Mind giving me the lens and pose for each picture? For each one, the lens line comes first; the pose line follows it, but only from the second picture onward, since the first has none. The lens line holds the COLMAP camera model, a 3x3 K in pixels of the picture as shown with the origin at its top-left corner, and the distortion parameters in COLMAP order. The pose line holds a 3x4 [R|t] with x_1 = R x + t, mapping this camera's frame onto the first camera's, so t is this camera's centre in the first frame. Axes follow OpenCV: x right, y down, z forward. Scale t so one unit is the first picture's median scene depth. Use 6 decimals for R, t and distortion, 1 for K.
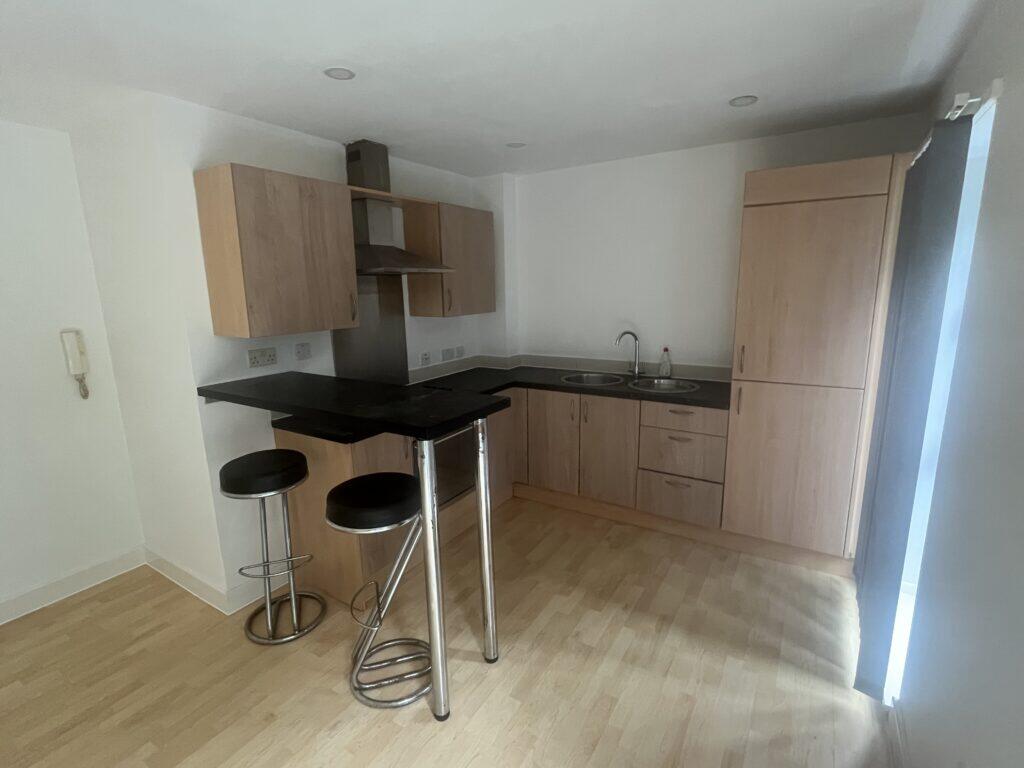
lens RADIAL K [[484.4, 0, 511.0], [0, 484.4, 384.5], [0, 0, 1]] dist [-0.007145, -0.000296]
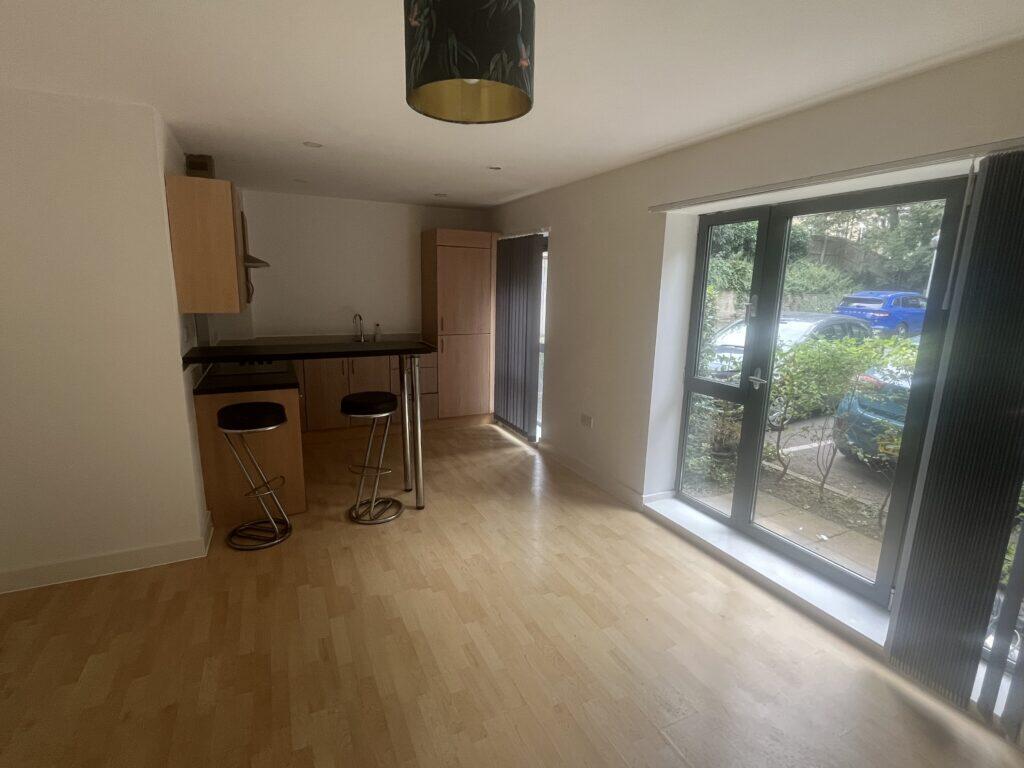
lens RADIAL K [[484.4, 0, 512.2], [0, 484.4, 383.0], [0, 0, 1]] dist [-0.007145, -0.000296]
pose [[0.526117, -0.136647, 0.839362, -0.900033], [0.140487, 0.987410, 0.072691, 0.068743], [-0.838728, 0.079675, 0.538690, -0.223058]]
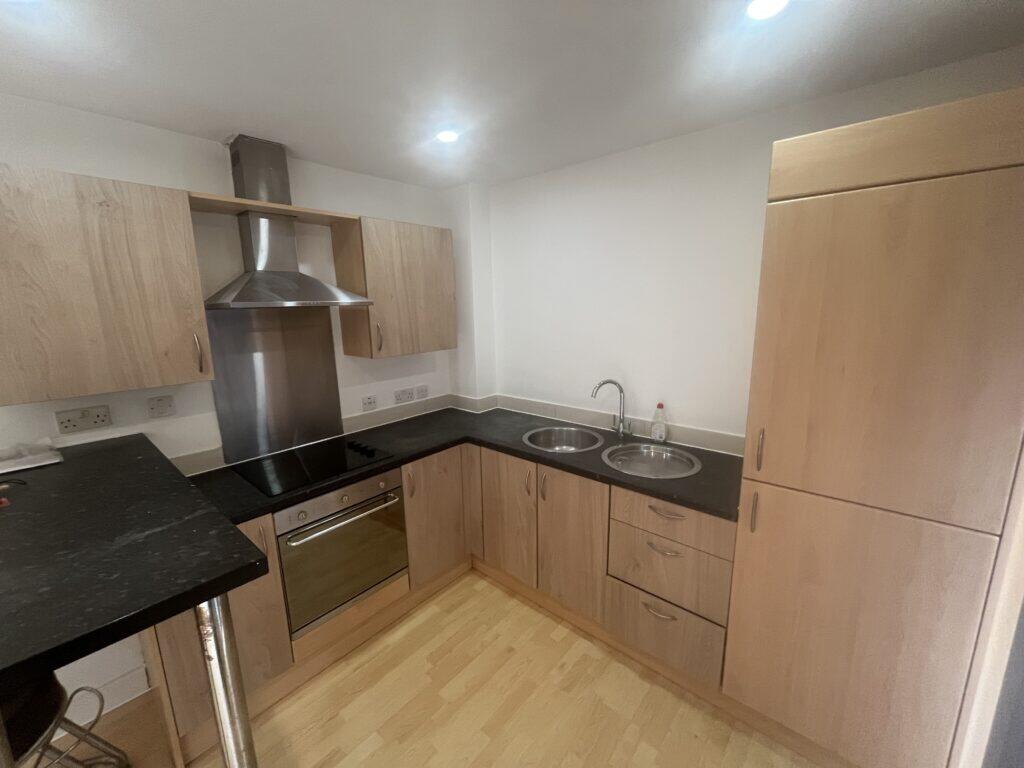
lens RADIAL K [[411.4, 0, 510.7], [0, 411.4, 382.8], [0, 0, 1]] dist [-0.000237, -0.000435]
pose [[0.989730, 0.033861, -0.138879, 0.199779], [-0.034678, 0.999393, -0.003460, -0.111686], [0.138677, 0.008241, 0.990303, 0.370409]]
